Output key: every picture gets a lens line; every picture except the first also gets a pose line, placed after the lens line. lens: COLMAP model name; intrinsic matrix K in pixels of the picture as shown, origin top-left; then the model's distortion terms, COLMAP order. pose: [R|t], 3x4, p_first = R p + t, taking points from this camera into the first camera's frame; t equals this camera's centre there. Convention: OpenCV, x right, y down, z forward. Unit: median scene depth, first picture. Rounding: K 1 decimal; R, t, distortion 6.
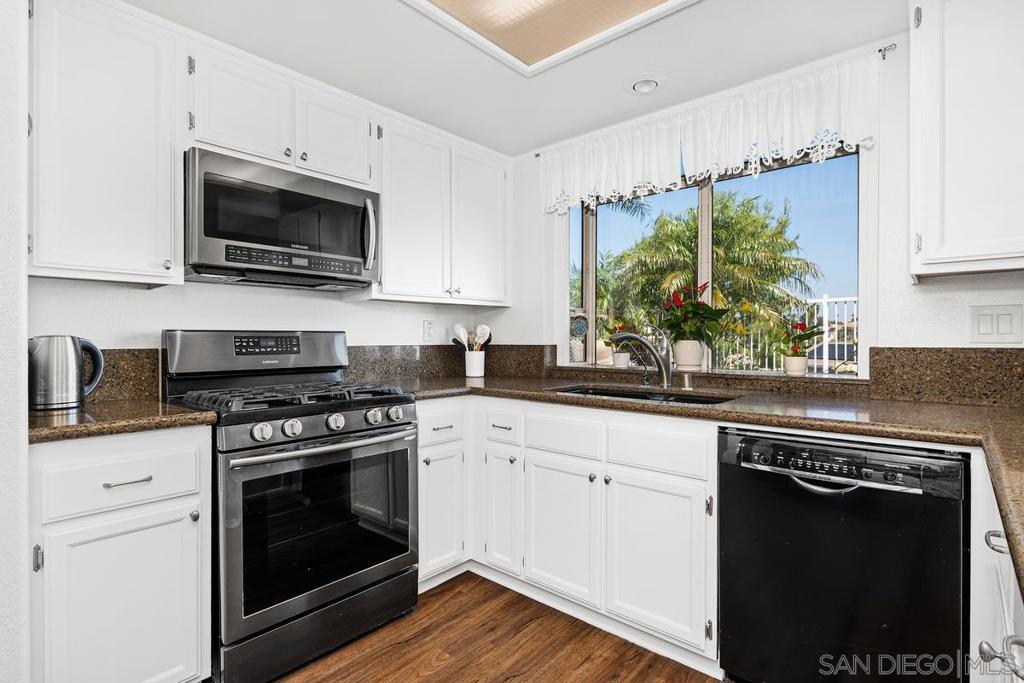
lens RADIAL K [[501.9, 0, 512.0], [0, 501.9, 341.5], [0, 0, 1]] dist [0.000084, -0.000077]
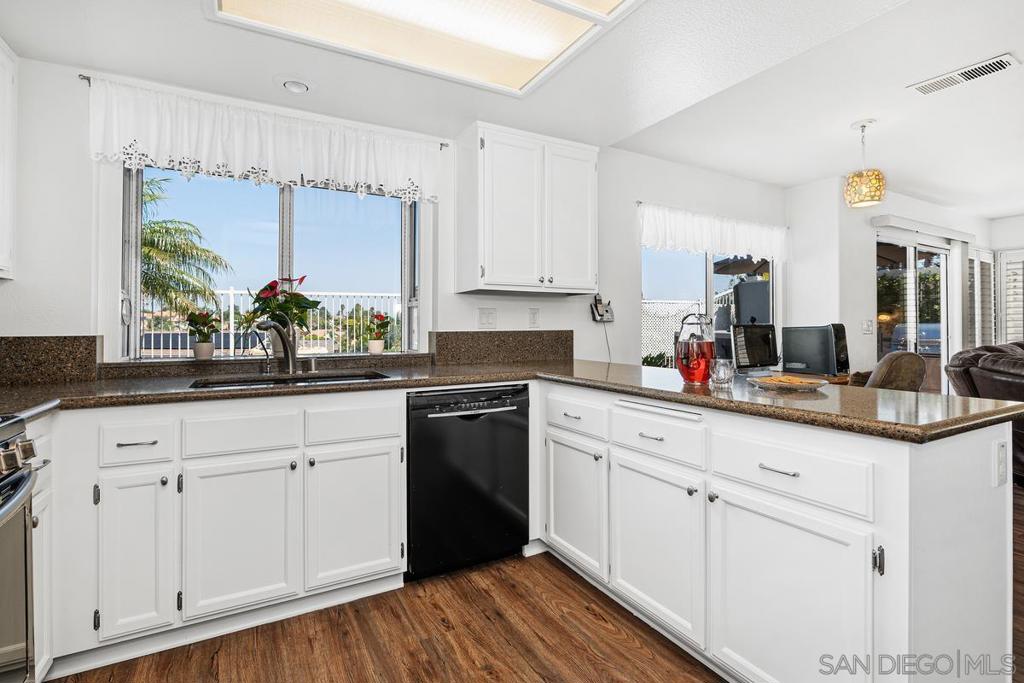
lens RADIAL K [[491.9, 0, 512.1], [0, 491.9, 326.4], [0, 0, 1]] dist [0.000277, 0.000418]
pose [[0.336319, 0.001215, 0.941747, -0.623675], [0.006849, 0.999970, -0.003736, 0.001202], [-0.941723, 0.007707, 0.336301, 0.261733]]
